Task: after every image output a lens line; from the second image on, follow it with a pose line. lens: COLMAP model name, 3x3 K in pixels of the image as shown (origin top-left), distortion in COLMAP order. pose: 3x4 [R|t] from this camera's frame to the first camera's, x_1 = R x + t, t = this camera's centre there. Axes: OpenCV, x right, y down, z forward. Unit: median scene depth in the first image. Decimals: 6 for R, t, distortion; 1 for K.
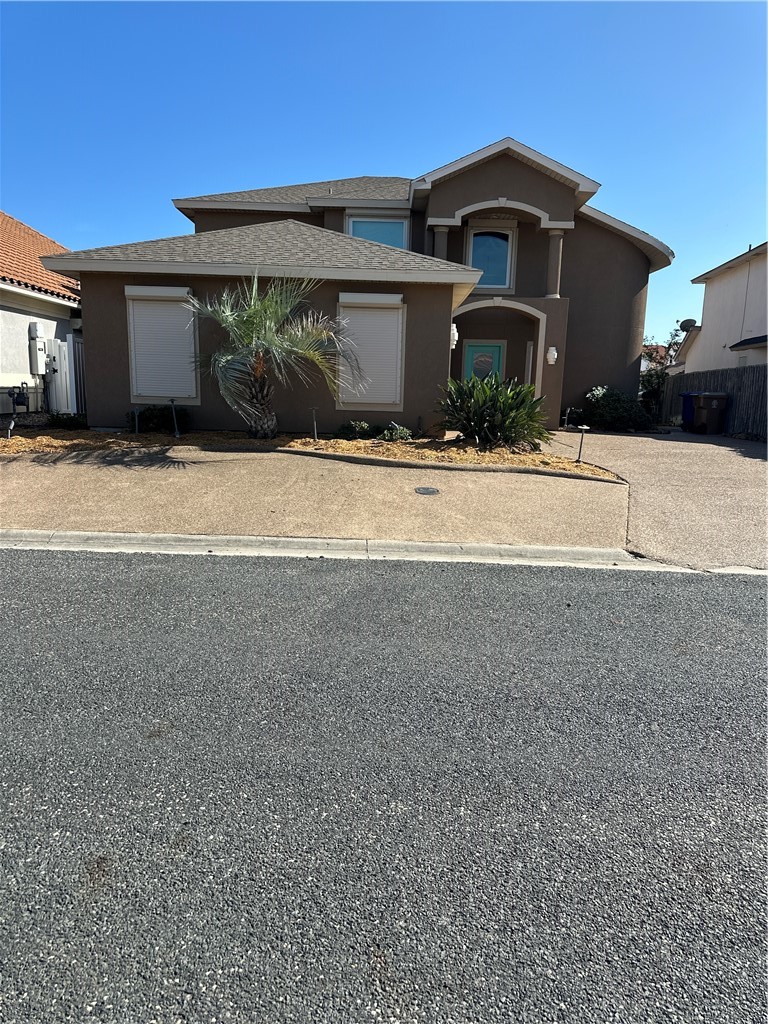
lens RADIAL K [[726.2, 0, 382.7], [0, 726.2, 525.0], [0, 0, 1]] dist [0.082032, -0.118178]
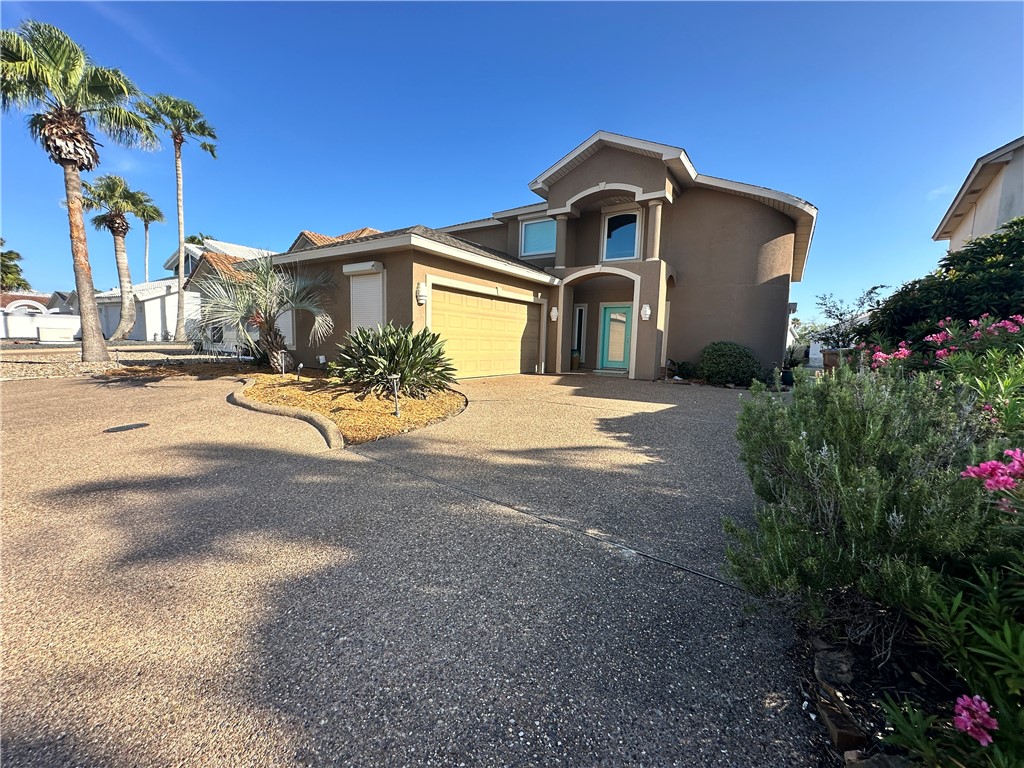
lens RADIAL K [[411.1, 0, 518.1], [0, 411.1, 383.2], [0, 0, 1]] dist [-0.002088, 0.000917]
pose [[0.830479, 0.056084, -0.554219, 0.627087], [-0.111385, 0.991545, -0.066568, -0.098674], [0.545800, 0.117015, 0.829705, 0.605837]]
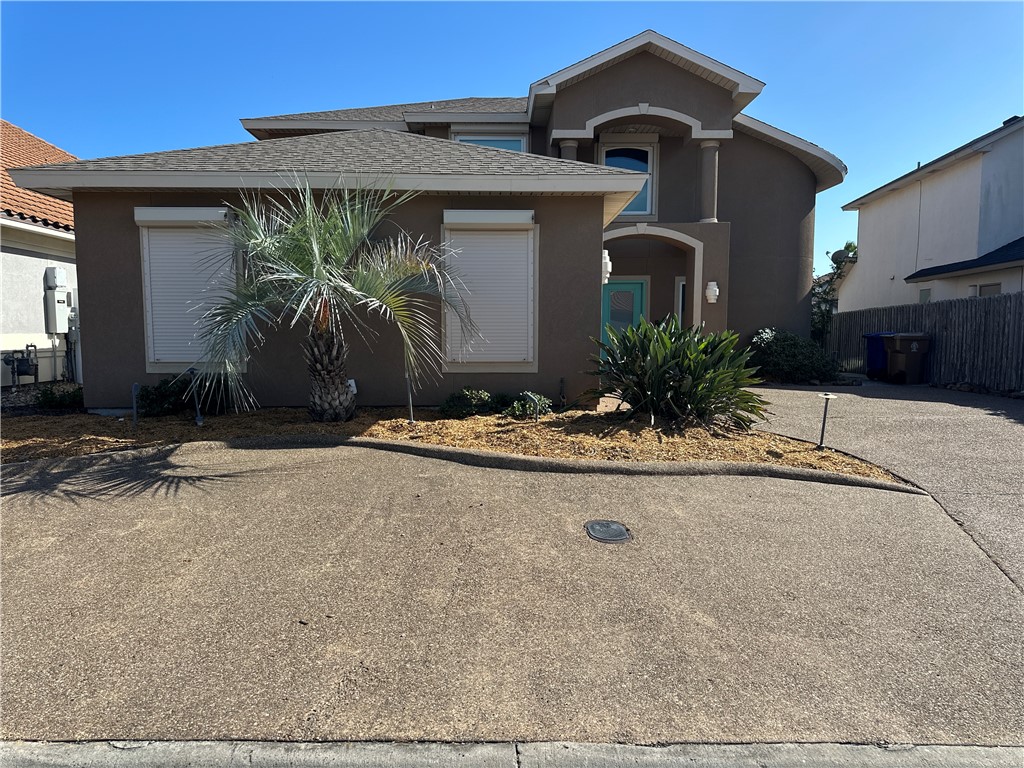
lens RADIAL K [[726.2, 0, 511.2], [0, 726.2, 394.2], [0, 0, 1]] dist [0.082032, -0.118178]
pose [[0.999326, -0.028365, 0.023281, -0.015993], [0.030534, 0.994634, -0.098851, -0.072245], [-0.020352, 0.099495, 0.994830, 0.329300]]
